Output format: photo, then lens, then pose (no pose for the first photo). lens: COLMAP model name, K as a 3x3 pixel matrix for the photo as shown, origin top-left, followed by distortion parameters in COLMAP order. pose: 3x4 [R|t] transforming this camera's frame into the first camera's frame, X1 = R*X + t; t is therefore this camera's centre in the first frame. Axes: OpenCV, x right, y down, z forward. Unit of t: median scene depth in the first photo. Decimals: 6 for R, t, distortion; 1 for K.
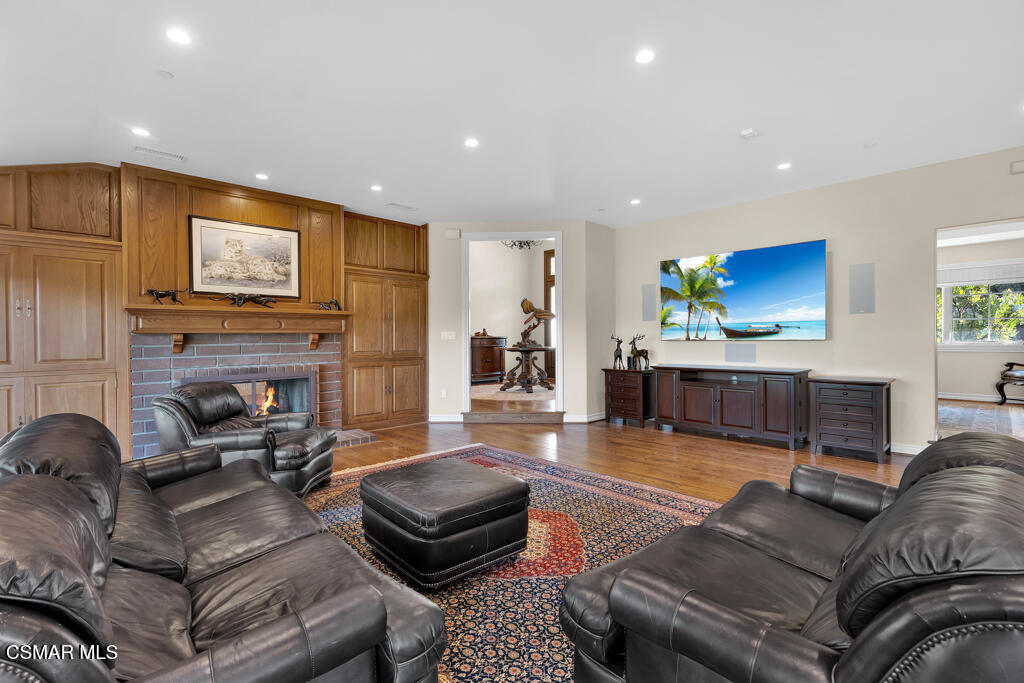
lens RADIAL K [[469.7, 0, 512.0], [0, 469.7, 341.5], [0, 0, 1]] dist [0.002256, -0.000213]
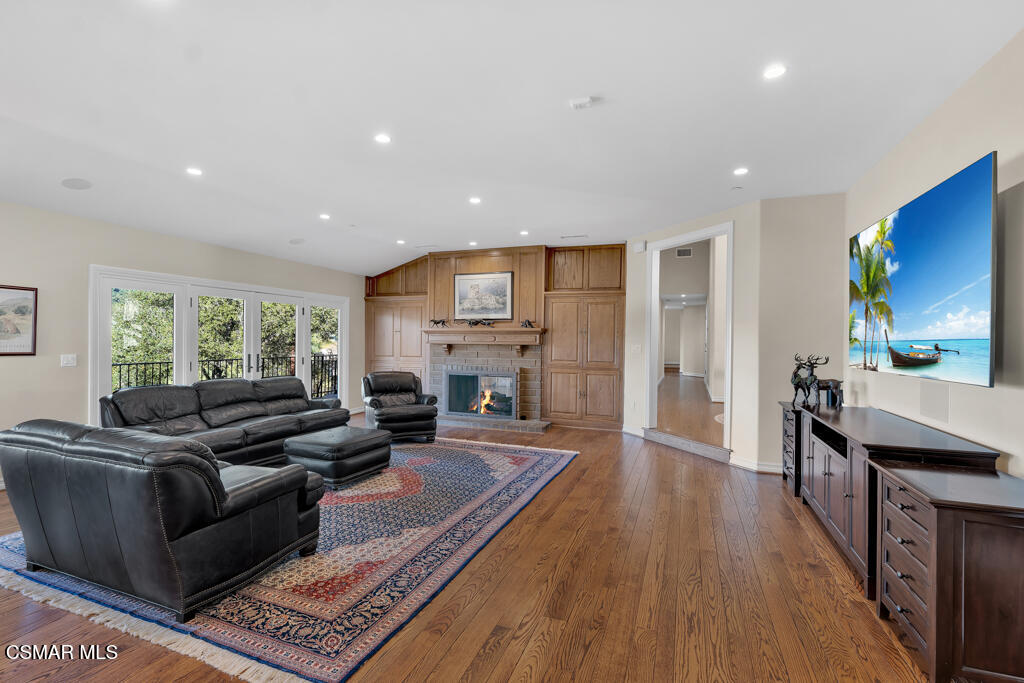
lens RADIAL K [[471.8, 0, 512.0], [0, 471.8, 341.5], [0, 0, 1]] dist [0.002687, 0.000708]
pose [[0.441972, 0.012628, -0.896940, 0.759063], [-0.020568, 0.999781, 0.003941, -0.031209], [0.896793, 0.016707, 0.442135, 0.363764]]
